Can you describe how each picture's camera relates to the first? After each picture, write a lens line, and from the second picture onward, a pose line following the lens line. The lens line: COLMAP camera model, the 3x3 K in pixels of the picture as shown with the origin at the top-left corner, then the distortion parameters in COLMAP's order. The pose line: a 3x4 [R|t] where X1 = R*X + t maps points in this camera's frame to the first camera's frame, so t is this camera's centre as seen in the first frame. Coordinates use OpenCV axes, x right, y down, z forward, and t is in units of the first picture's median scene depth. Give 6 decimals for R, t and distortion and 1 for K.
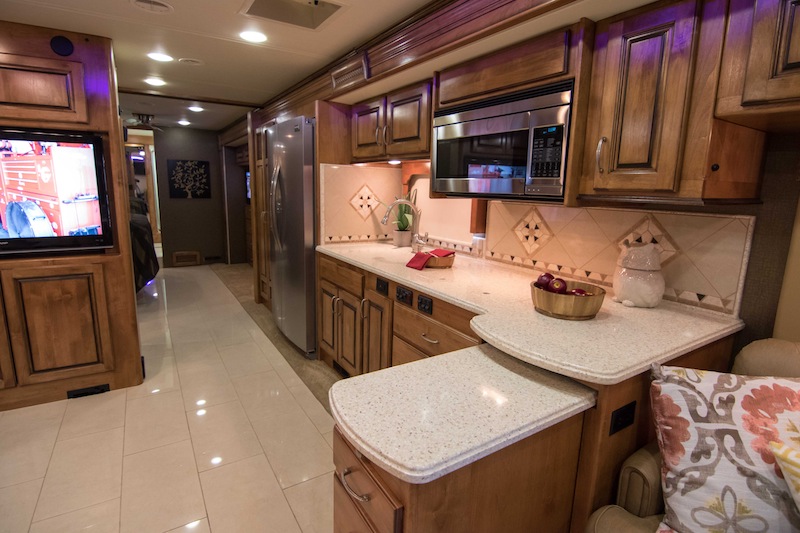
lens RADIAL K [[405.0, 0, 398.6], [0, 405.0, 262.3], [0, 0, 1]] dist [-0.002504, -0.013769]
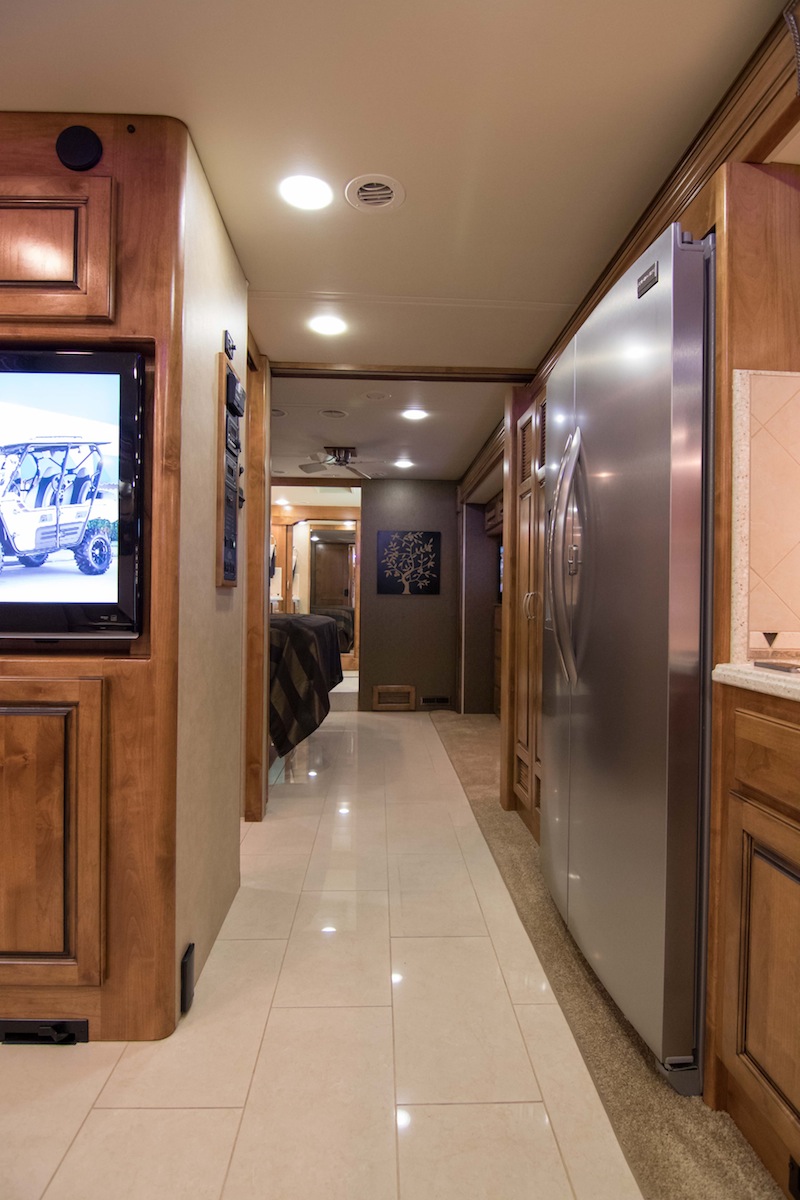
lens RADIAL K [[607.6, 0, 402.0], [0, 607.6, 598.4], [0, 0, 1]] dist [-0.002504, -0.013769]
pose [[0.866983, -0.017263, -0.498039, -0.217063], [-0.080597, 0.981385, -0.174320, 0.004980], [0.491777, 0.191273, 0.849453, 0.647160]]
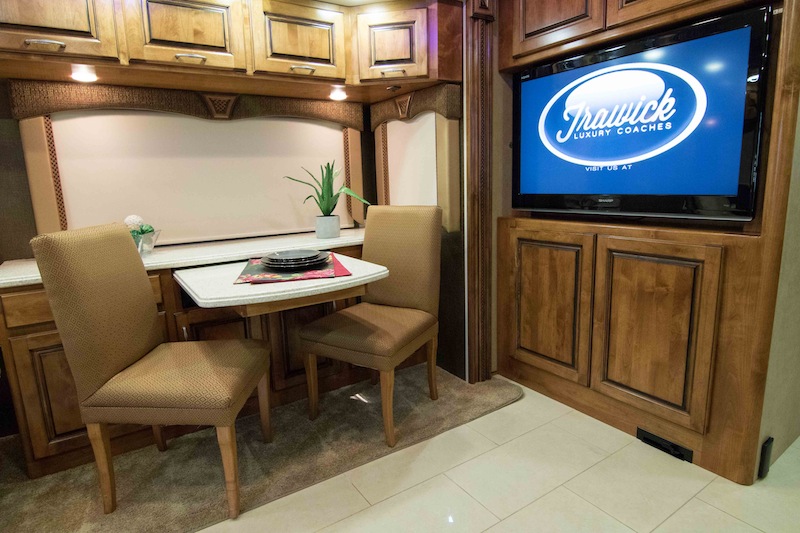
lens RADIAL K [[454.7, 0, 400.7], [0, 454.7, 262.3], [0, 0, 1]] dist [-0.016747, -0.002189]
pose [[0.019074, 0.153824, -0.987914, -0.125535], [-0.151832, 0.977080, 0.149205, -0.002160], [0.988222, 0.147151, 0.041992, 0.537479]]
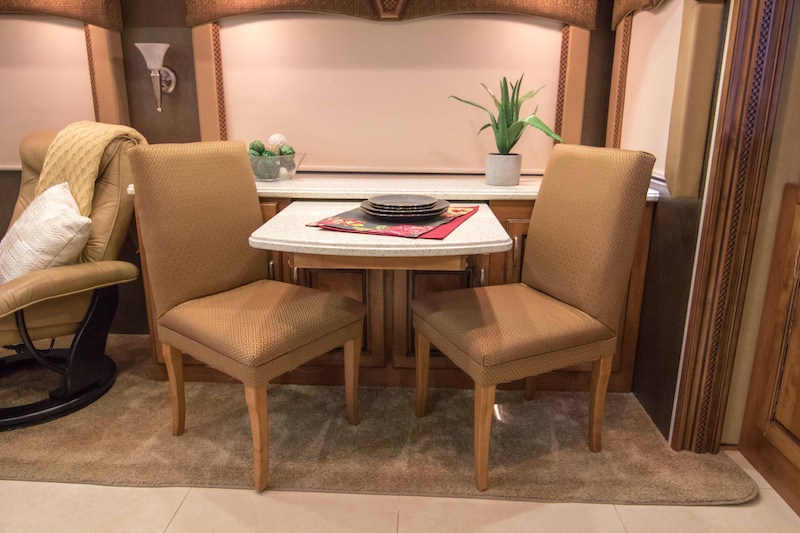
lens RADIAL K [[571.9, 0, 398.6], [0, 571.9, 261.0], [0, 0, 1]] dist [0.006963, -0.023720]
pose [[-0.568659, 0.183561, -0.801830, -0.283140], [-0.172757, 0.926391, 0.334596, -0.044565], [0.804227, 0.328793, -0.495089, 0.769471]]
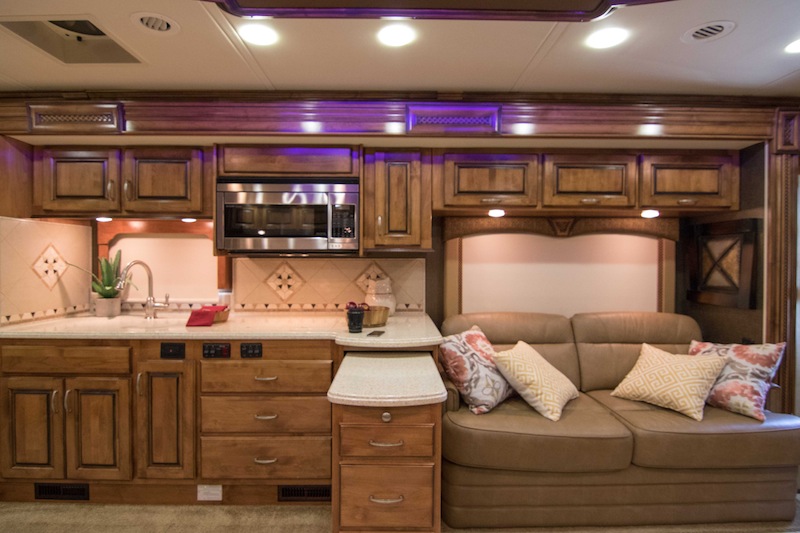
lens RADIAL K [[415.3, 0, 398.7], [0, 415.3, 262.2], [0, 0, 1]] dist [-0.004467, -0.013193]
pose [[0.521564, -0.031650, 0.852625, -0.509334], [0.166458, 0.983884, -0.065302, 0.007441], [-0.836817, 0.175986, 0.518427, 0.034609]]
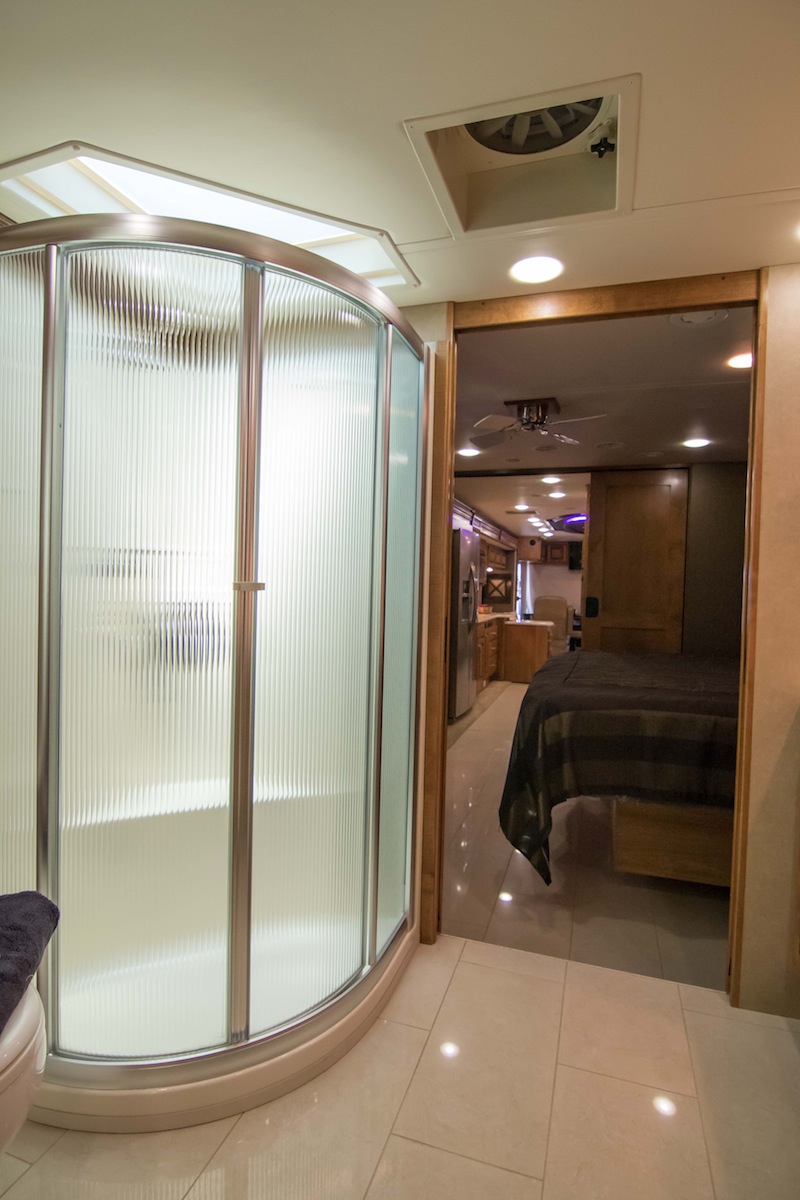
lens RADIAL K [[607.6, 0, 402.0], [0, 607.6, 598.4], [0, 0, 1]] dist [-0.002504, -0.013769]
pose [[-0.648179, -0.051410, 0.759750, -2.062576], [0.098784, 0.983611, 0.150835, -0.568805], [-0.755053, 0.172819, -0.632478, 3.139762]]
